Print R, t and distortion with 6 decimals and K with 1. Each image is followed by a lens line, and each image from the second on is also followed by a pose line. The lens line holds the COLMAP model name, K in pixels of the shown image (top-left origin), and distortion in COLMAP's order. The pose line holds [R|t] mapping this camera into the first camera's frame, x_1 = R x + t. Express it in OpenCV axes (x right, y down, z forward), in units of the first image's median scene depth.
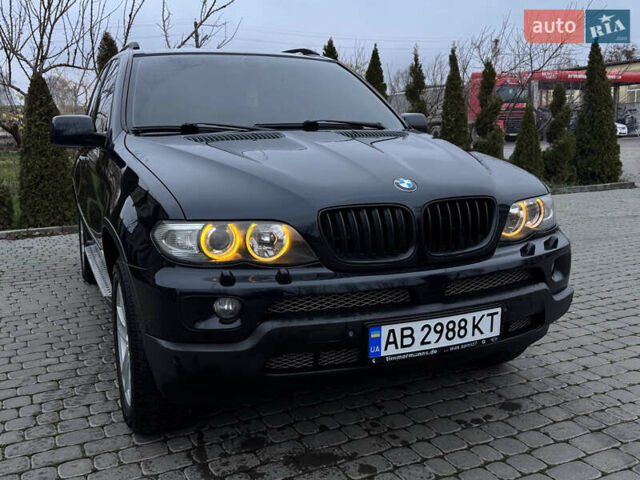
lens RADIAL K [[632.2, 0, 320.0], [0, 632.2, 240.0], [0, 0, 1]] dist [0.217040, -0.511078]
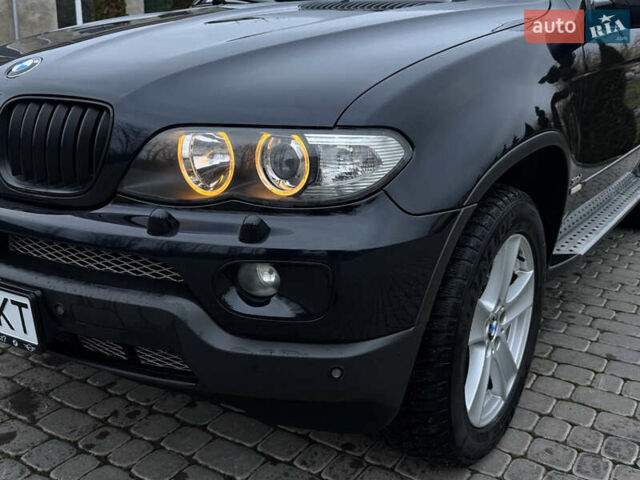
lens RADIAL K [[634.6, 0, 323.5], [0, 634.6, 241.0], [0, 0, 1]] dist [0.186530, -0.408933]
pose [[0.524488, 0.264620, -0.809252, 0.873924], [-0.164388, 0.964065, 0.208700, -0.106056], [0.835398, 0.023570, 0.549140, 0.914113]]
